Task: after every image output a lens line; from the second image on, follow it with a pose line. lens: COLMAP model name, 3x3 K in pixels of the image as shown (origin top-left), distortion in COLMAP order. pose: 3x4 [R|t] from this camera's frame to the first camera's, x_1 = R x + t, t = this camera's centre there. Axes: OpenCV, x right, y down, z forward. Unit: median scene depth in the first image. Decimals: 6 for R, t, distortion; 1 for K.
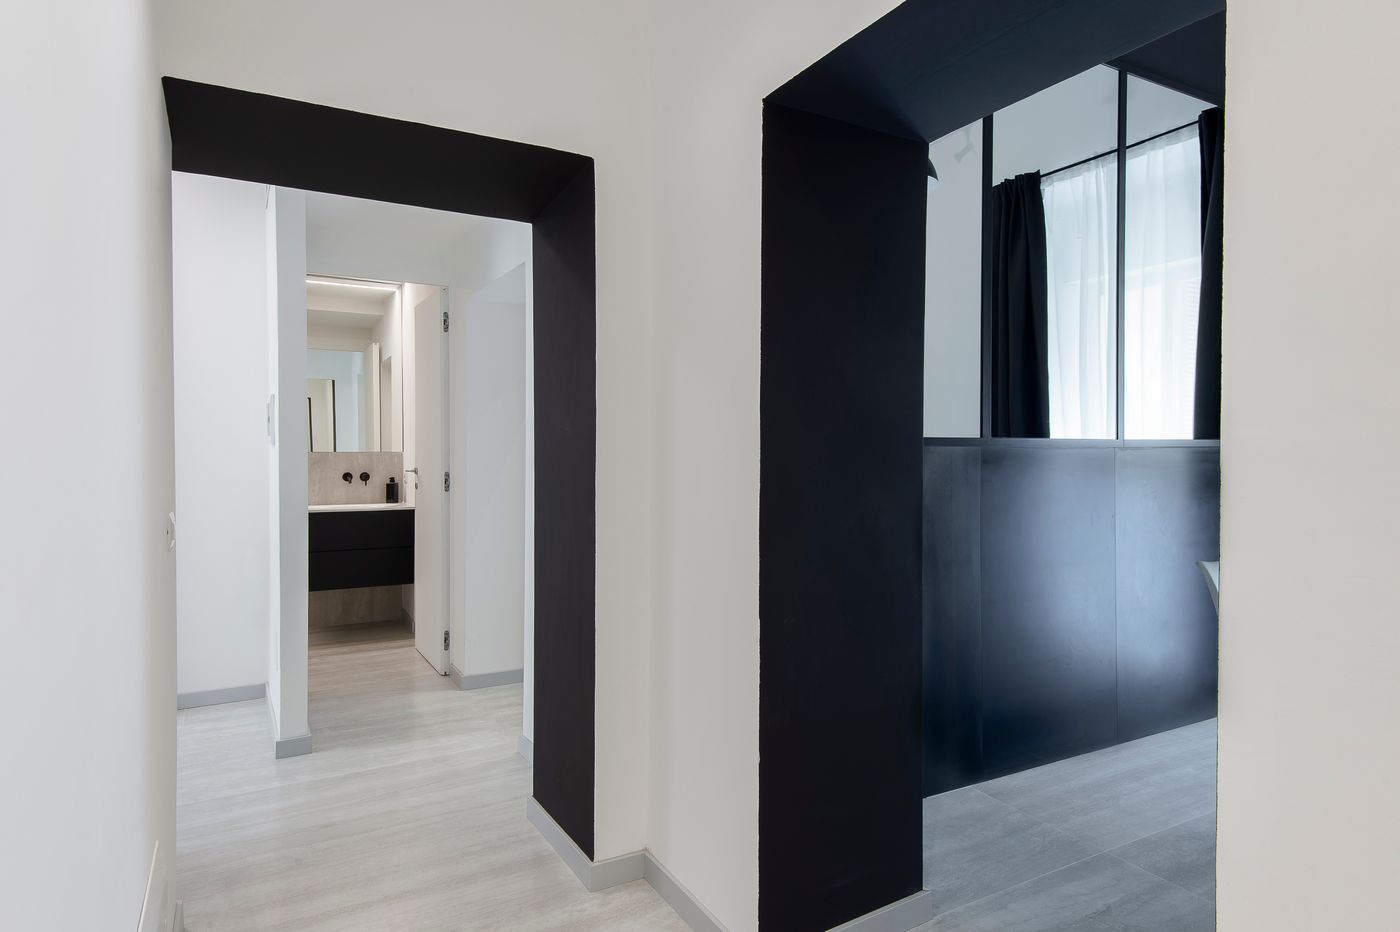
lens RADIAL K [[794.7, 0, 700.7], [0, 794.7, 462.9], [0, 0, 1]] dist [0.058428, -0.048825]
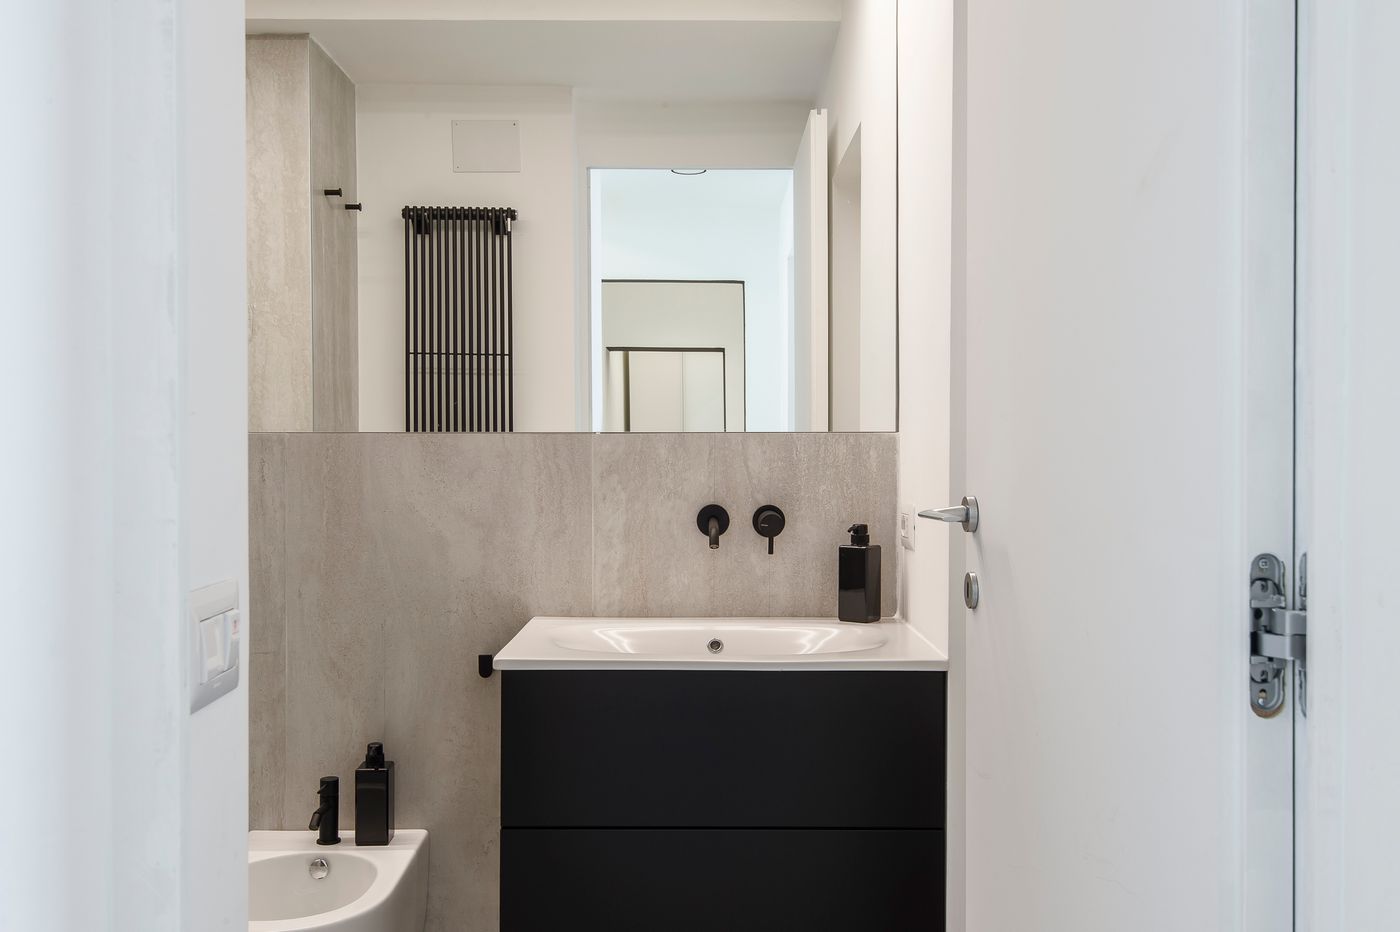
lens RADIAL K [[1253.8, 0, 695.5], [0, 1253.8, 461.2], [0, 0, 1]] dist [0.006598, 0.001794]
pose [[0.875636, 0.002879, -0.482963, -0.266725], [-0.006866, 0.999955, -0.006488, -0.000592], [0.482923, 0.008997, 0.875617, 0.700249]]
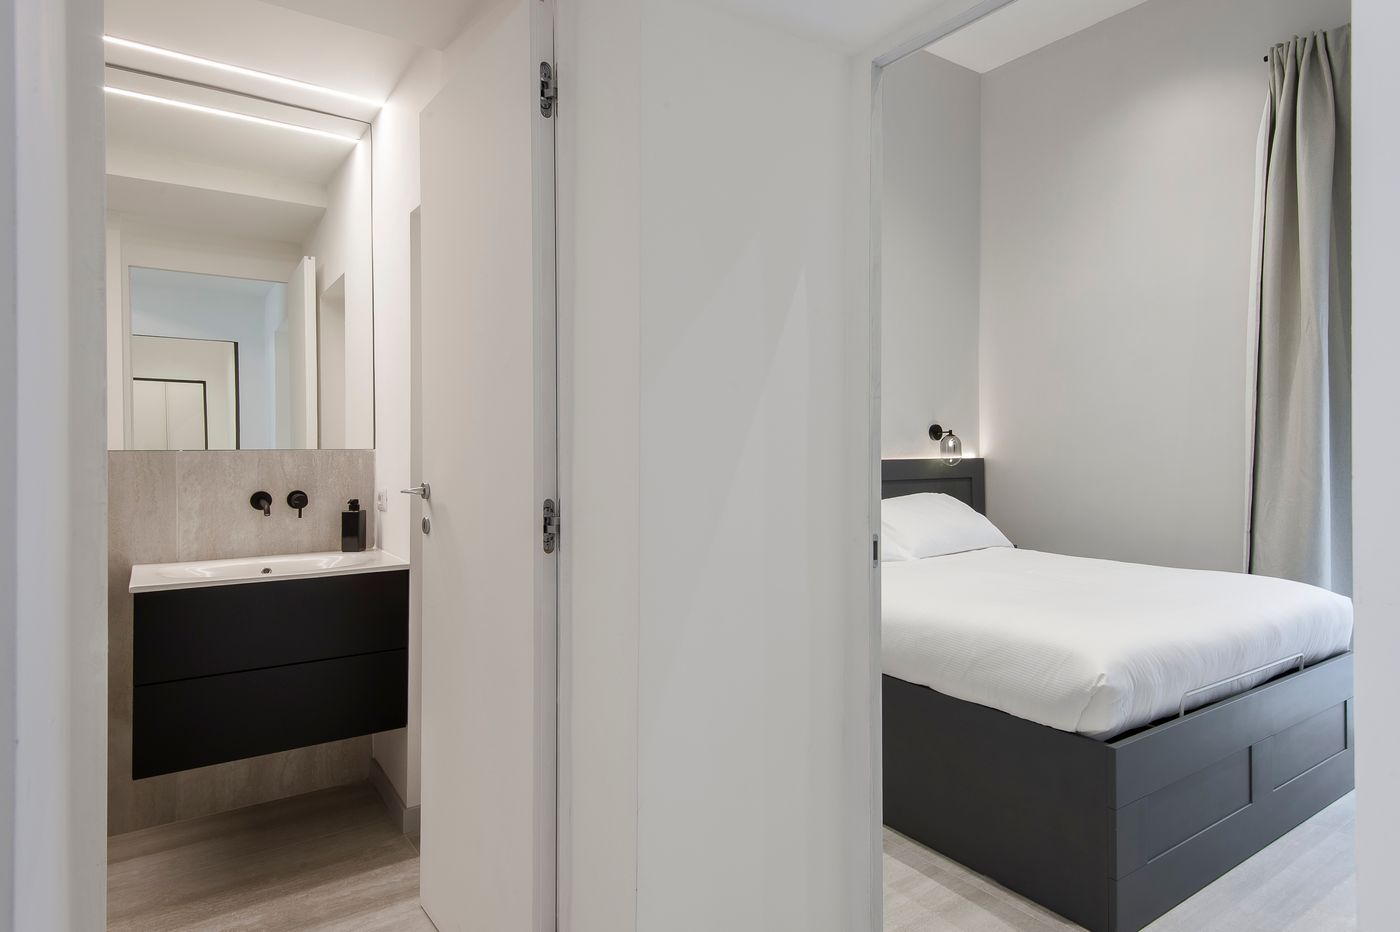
lens RADIAL K [[800.0, 0, 698.3], [0, 800.0, 446.1], [0, 0, 1]] dist [0.051577, -0.032731]
pose [[0.996261, -0.005989, 0.086190, -0.248212], [0.007745, 0.999769, -0.020053, -0.004370], [-0.086050, 0.020645, 0.996077, 0.554280]]
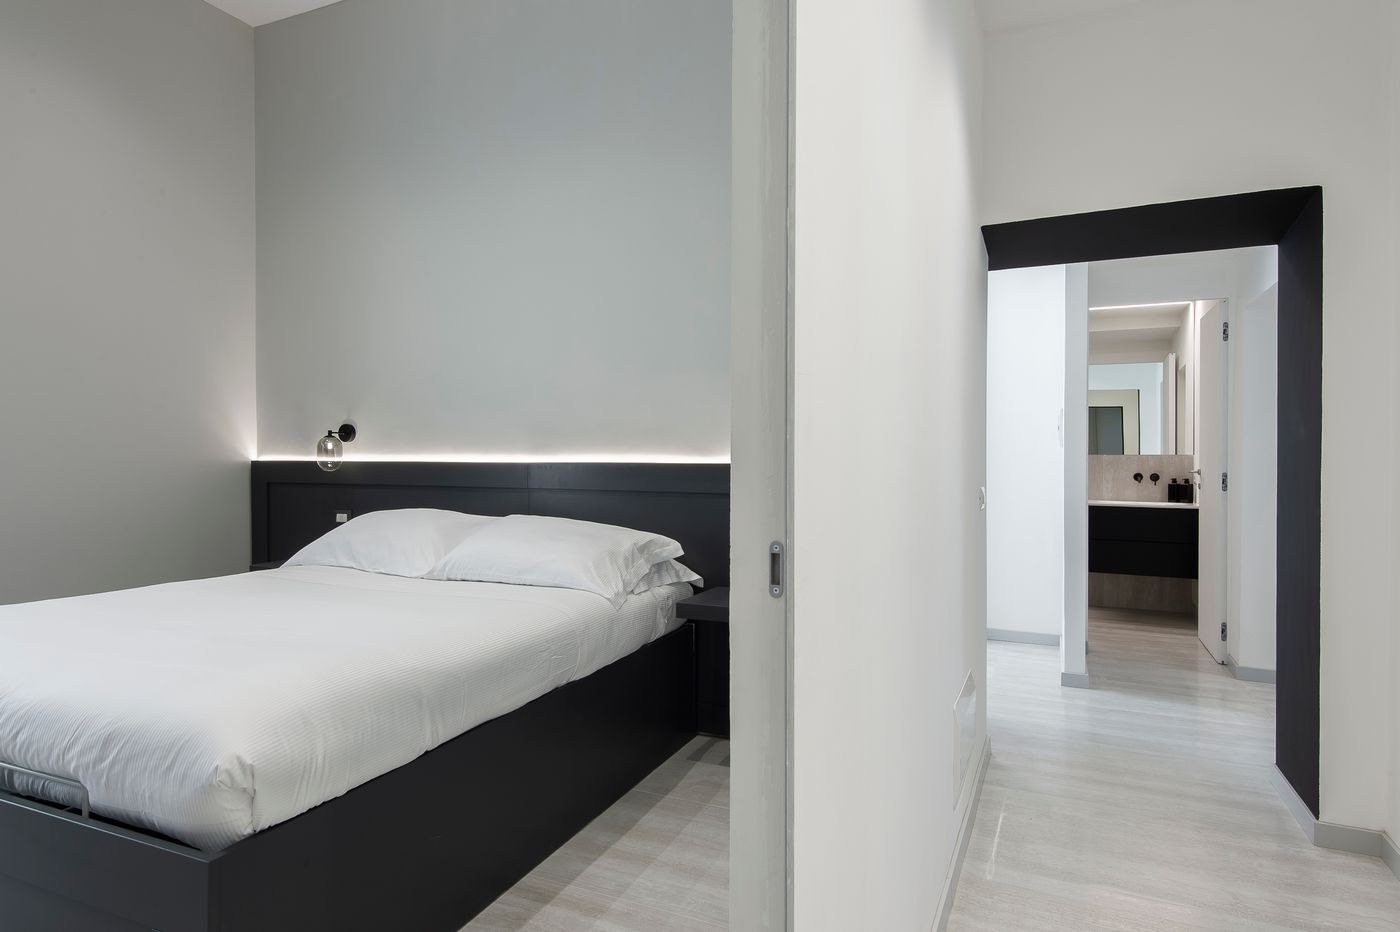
lens RADIAL K [[774.9, 0, 698.6], [0, 774.9, 458.3], [0, 0, 1]] dist [0.047995, -0.029082]
pose [[0.571807, 0.002402, -0.820385, 0.123508], [-0.013936, 0.999880, -0.006786, 0.008109], [0.820270, 0.015313, 0.571772, -0.150120]]
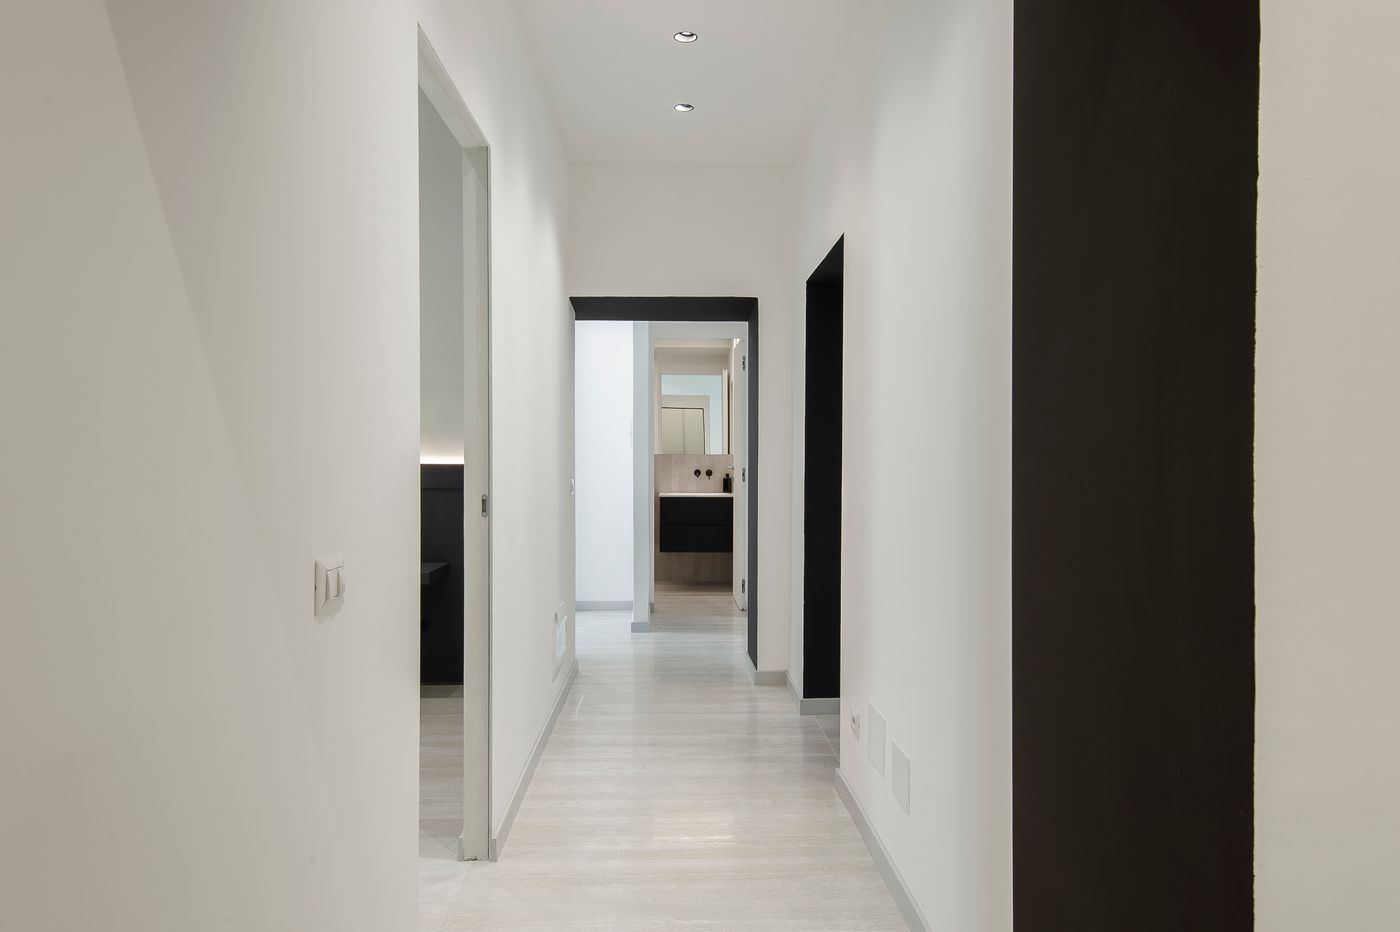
lens RADIAL K [[949.5, 0, 697.5], [0, 949.5, 458.6], [0, 0, 1]] dist [0.061096, -0.055338]
pose [[0.880849, 0.000779, -0.473397, 0.367335], [-0.006017, 0.999936, -0.009549, 0.009977], [0.473360, 0.011259, 0.880797, -0.475933]]
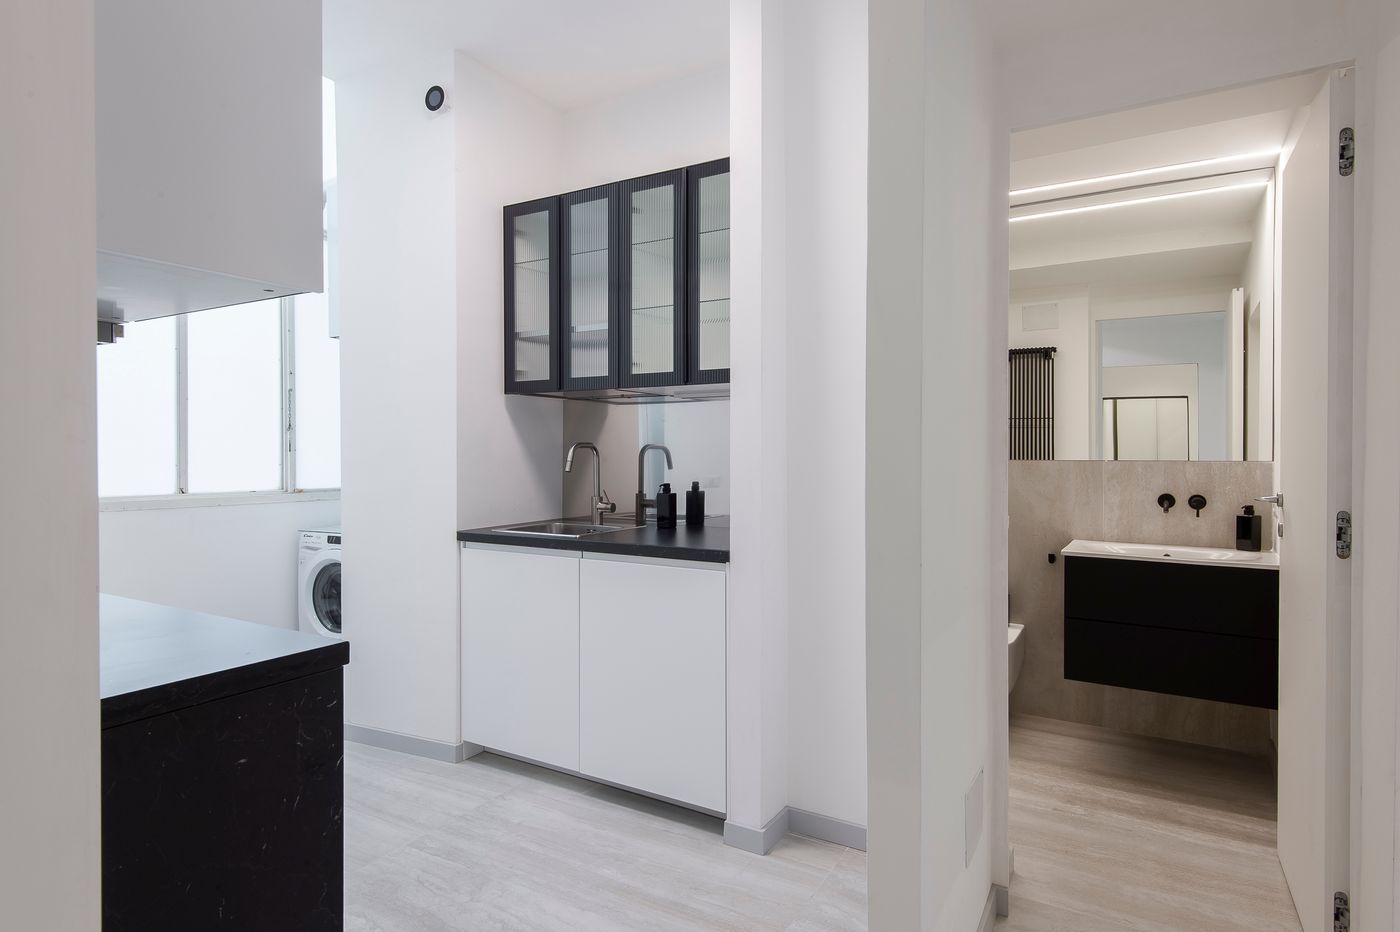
lens RADIAL K [[753.1, 0, 703.5], [0, 753.1, 459.7], [0, 0, 1]] dist [0.059773, -0.037549]
pose [[0.497600, 0.005463, -0.867389, -0.119874], [-0.016853, 0.999852, -0.003371, -0.007408], [0.867243, 0.016295, 0.497619, 0.451879]]
